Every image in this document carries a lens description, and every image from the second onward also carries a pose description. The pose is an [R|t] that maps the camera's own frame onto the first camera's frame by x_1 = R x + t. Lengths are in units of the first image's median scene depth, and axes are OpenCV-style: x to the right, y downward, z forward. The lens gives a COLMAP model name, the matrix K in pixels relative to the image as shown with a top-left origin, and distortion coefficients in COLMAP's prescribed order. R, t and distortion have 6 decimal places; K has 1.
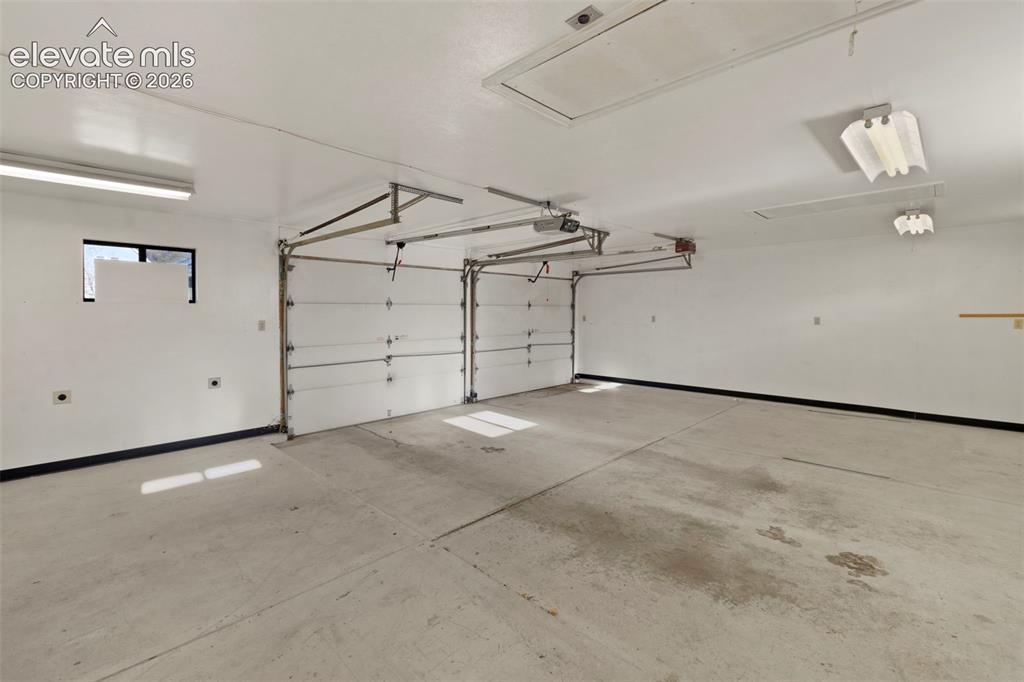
lens RADIAL K [[449.2, 0, 492.3], [0, 449.2, 324.7], [0, 0, 1]] dist [0.000005, 0.000199]
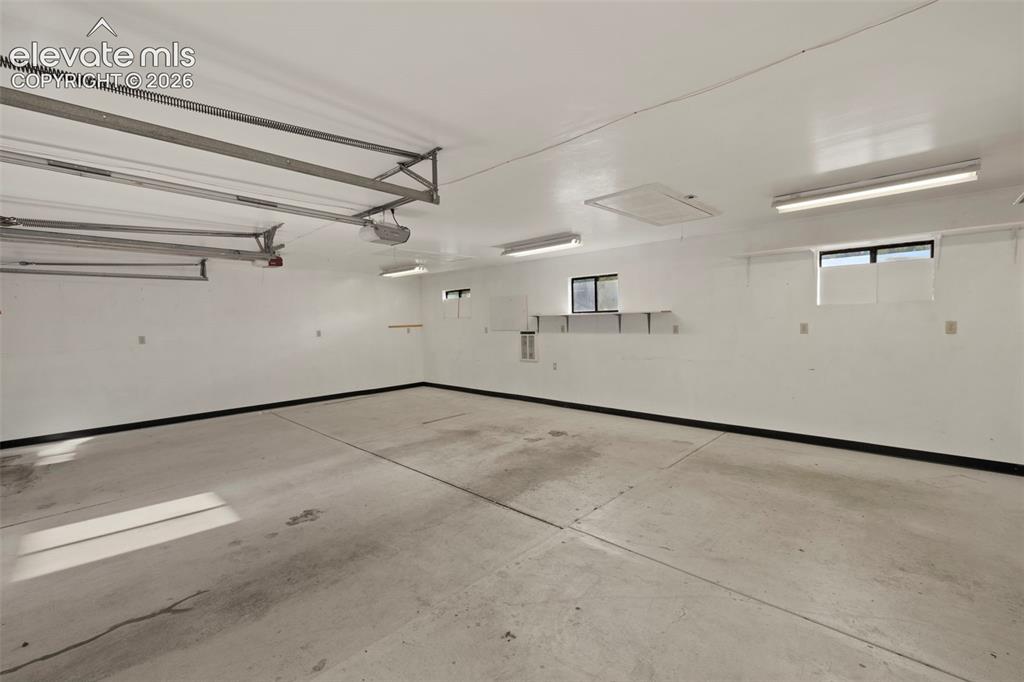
lens RADIAL K [[433.3, 0, 512.0], [0, 433.3, 341.0], [0, 0, 1]] dist [-0.001335, -0.000145]
pose [[-0.030794, -0.043839, 0.998564, -0.892696], [0.053141, 0.997553, 0.045433, -0.024283], [-0.998112, 0.054464, -0.028389, 0.861726]]
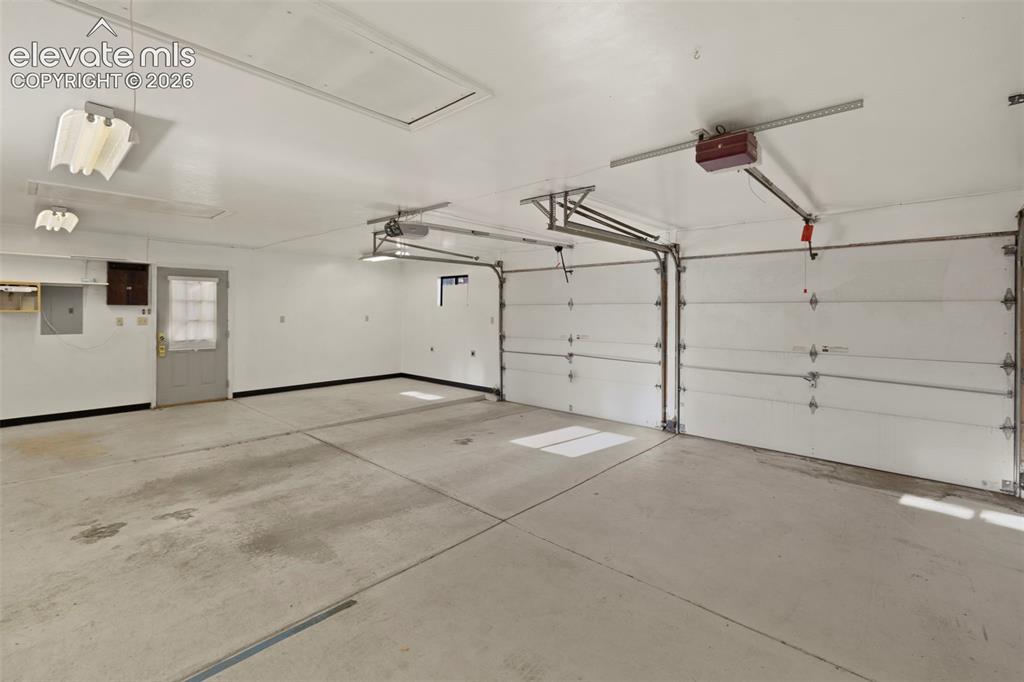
lens RADIAL K [[444.4, 0, 503.7], [0, 444.4, 313.8], [0, 0, 1]] dist [-0.001584, 0.000220]
pose [[0.051546, 0.007301, -0.998644, 1.349581], [-0.033375, 0.999427, 0.005584, -0.040476], [0.998113, 0.033042, 0.051760, 1.324294]]
